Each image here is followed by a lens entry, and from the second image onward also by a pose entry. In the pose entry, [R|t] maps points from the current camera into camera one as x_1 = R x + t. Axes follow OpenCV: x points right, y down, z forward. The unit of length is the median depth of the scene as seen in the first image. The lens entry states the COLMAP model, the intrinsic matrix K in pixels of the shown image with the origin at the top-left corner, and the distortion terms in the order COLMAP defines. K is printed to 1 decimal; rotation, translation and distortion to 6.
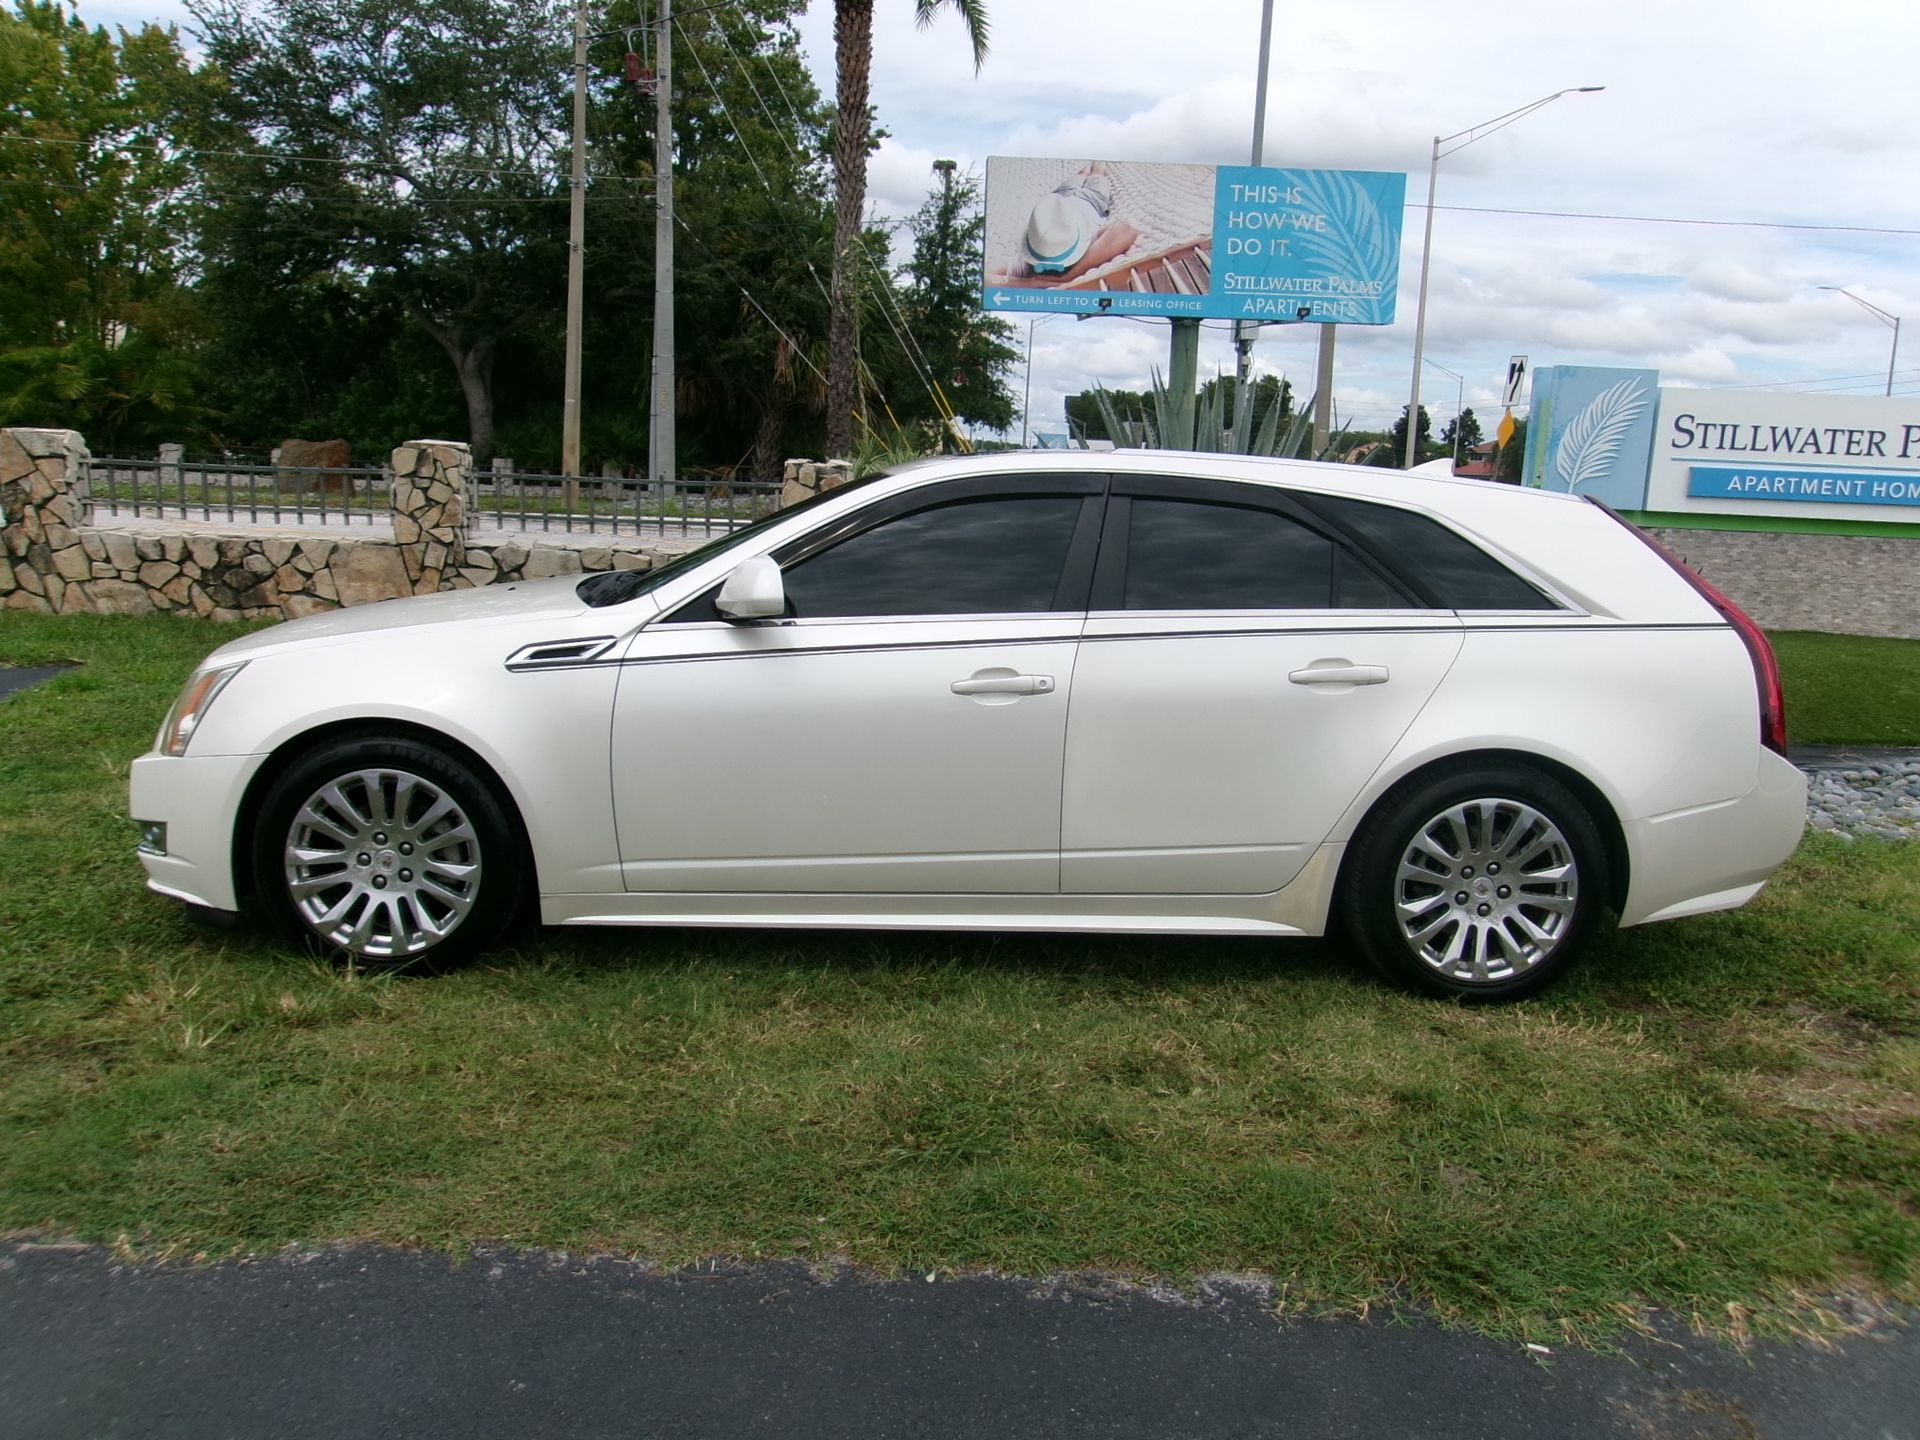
lens RADIAL K [[1511.3, 0, 941.3], [0, 1511.3, 704.3], [0, 0, 1]] dist [-0.048861, 0.085350]
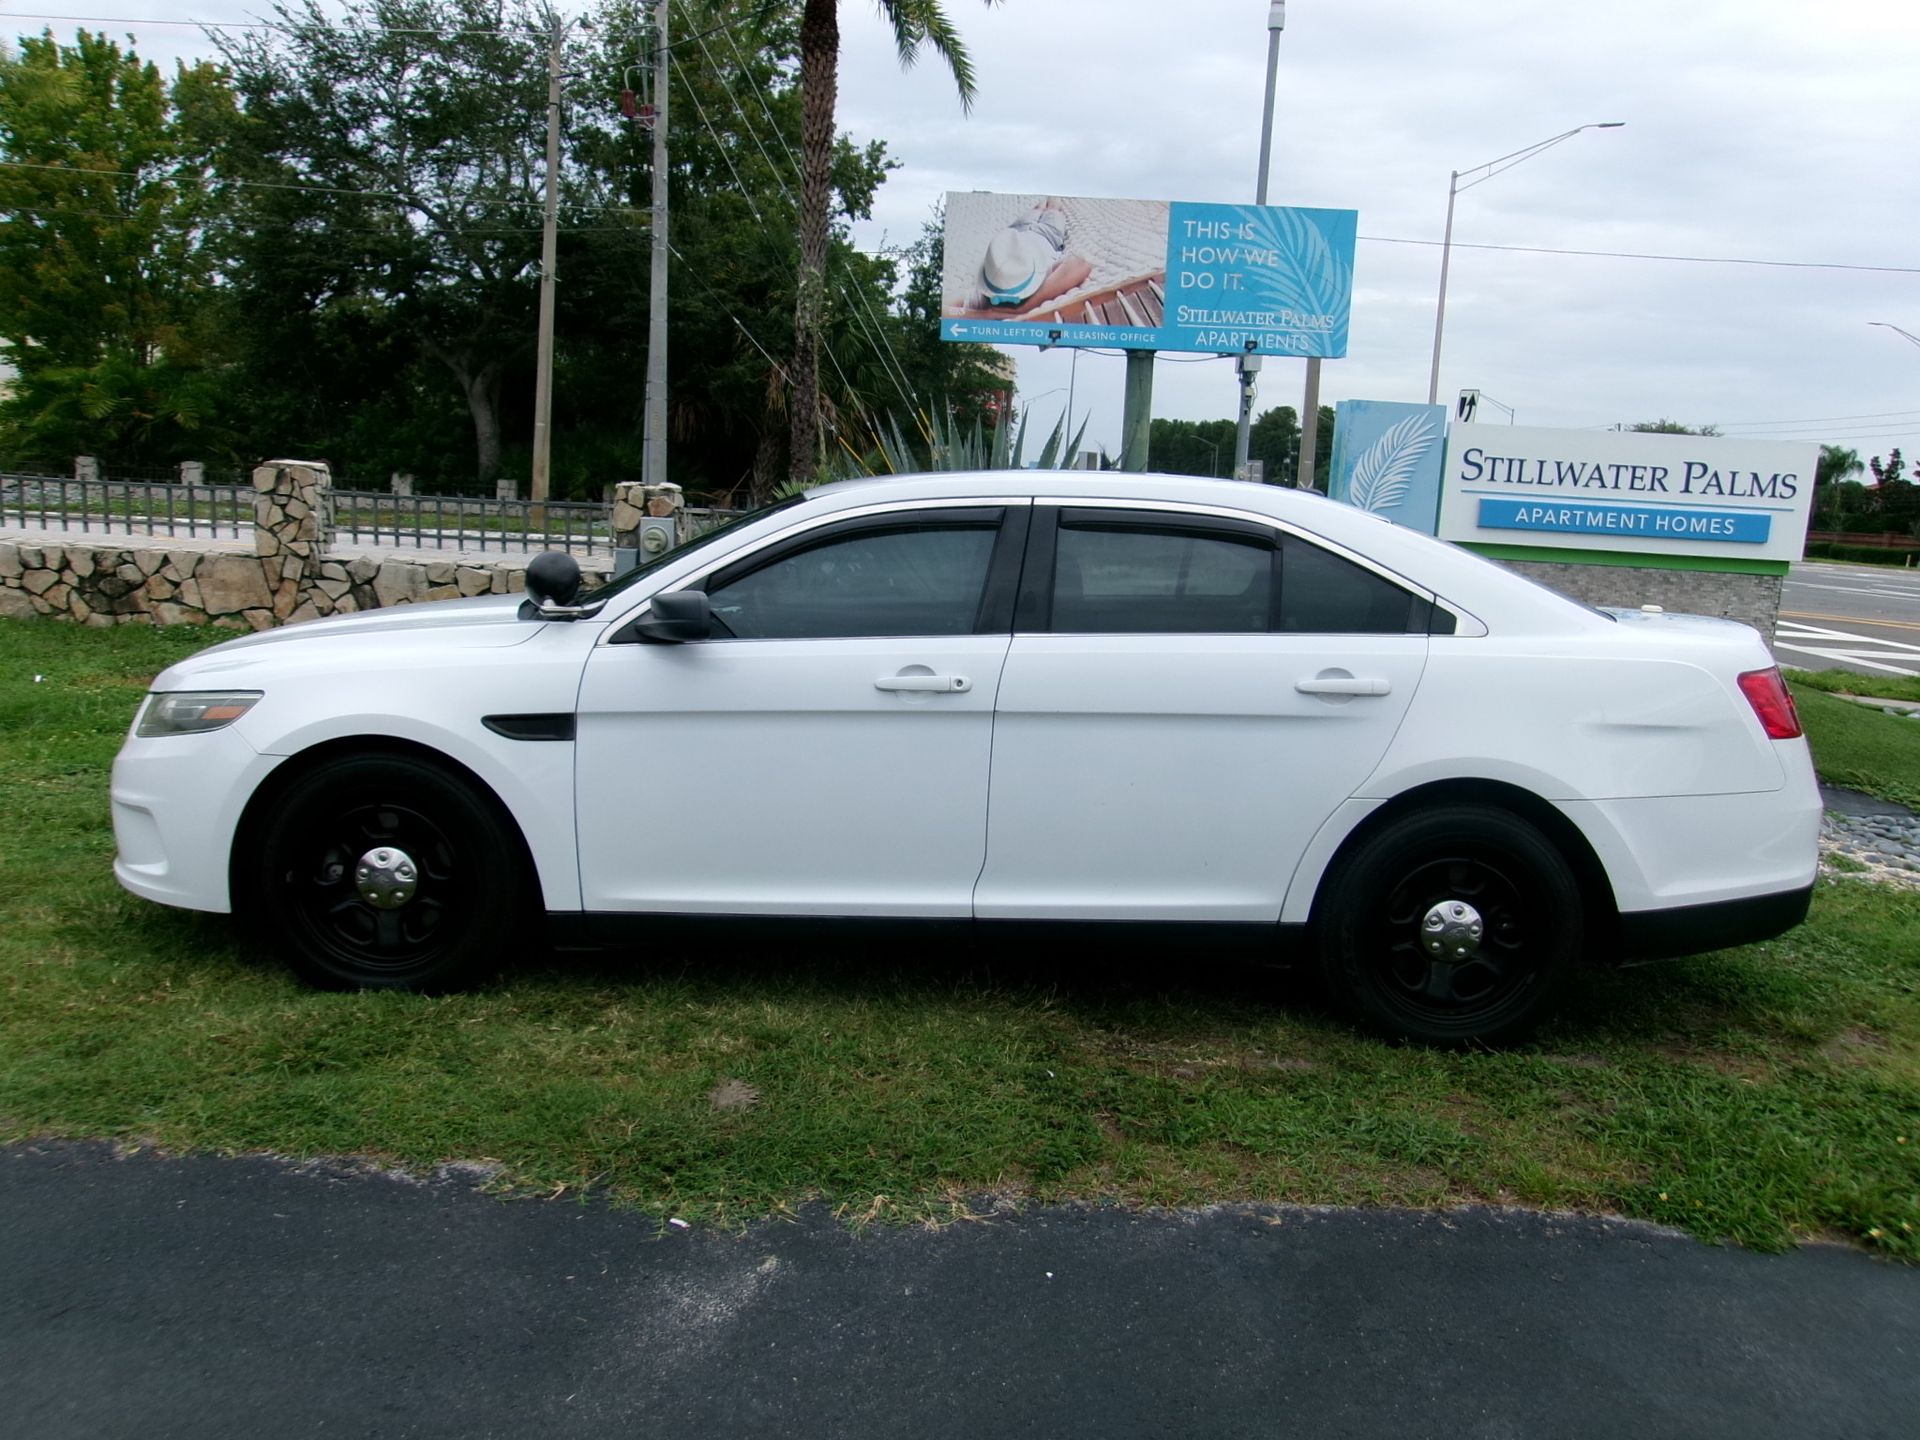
lens RADIAL K [[1511.3, 0, 941.3], [0, 1511.3, 704.3], [0, 0, 1]] dist [-0.048861, 0.085350]
pose [[0.999091, 0.017462, -0.038886, 0.072963], [-0.018131, 0.999692, -0.016931, 0.003524], [0.038579, 0.017620, 0.999100, -0.021779]]
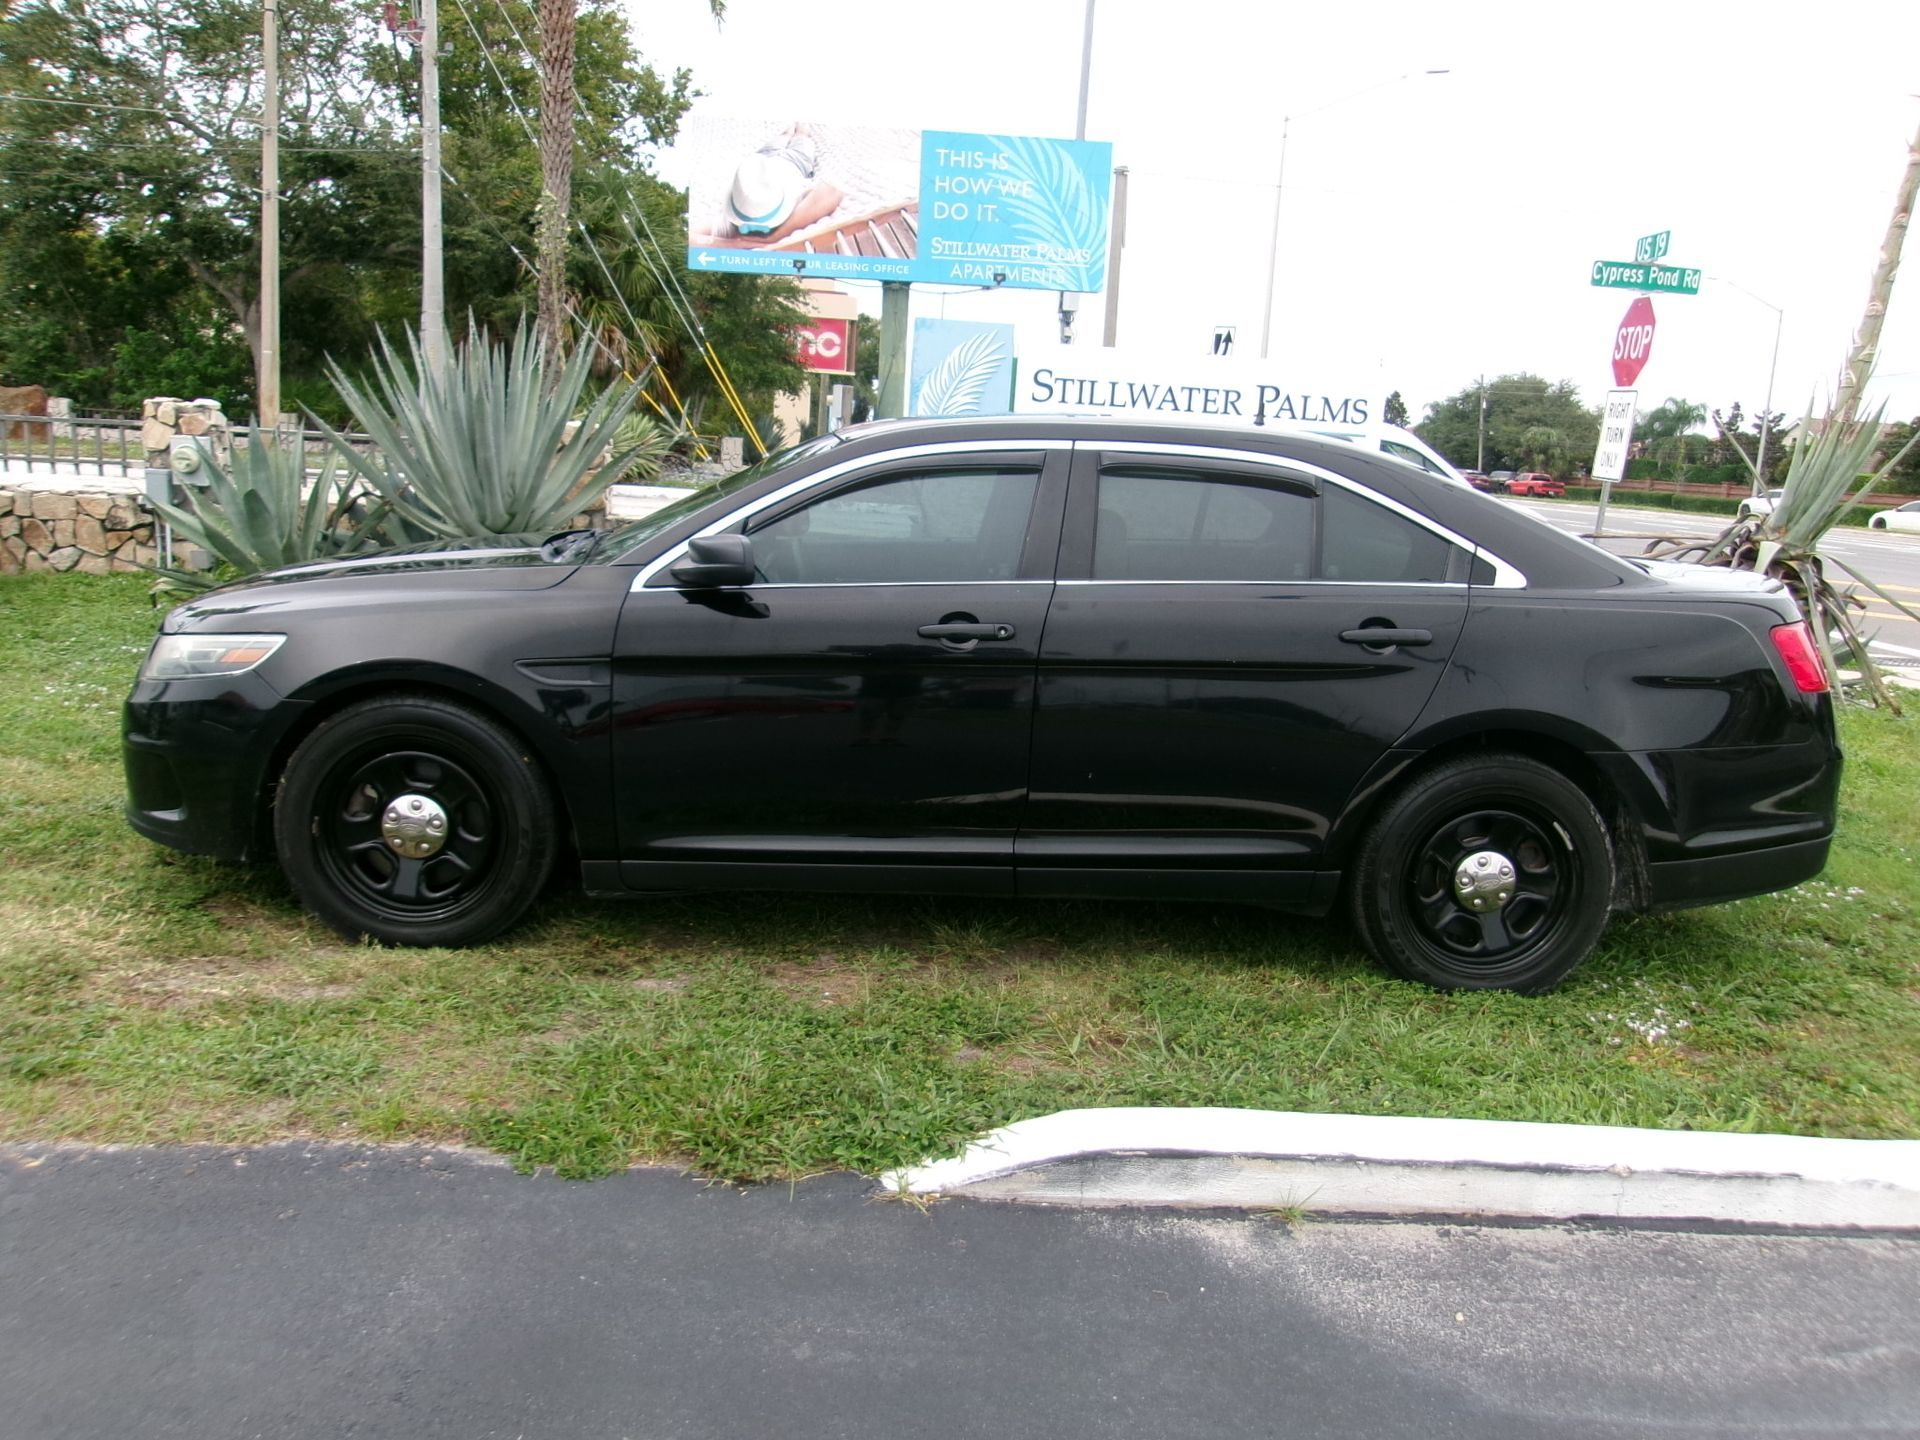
lens RADIAL K [[1511.3, 0, 941.3], [0, 1511.3, 704.3], [0, 0, 1]] dist [-0.048861, 0.085350]
pose [[0.999434, 0.015248, 0.029994, 0.170734], [-0.015752, 0.999737, 0.016645, 0.006987], [-0.029733, -0.017108, 0.999411, -0.005967]]
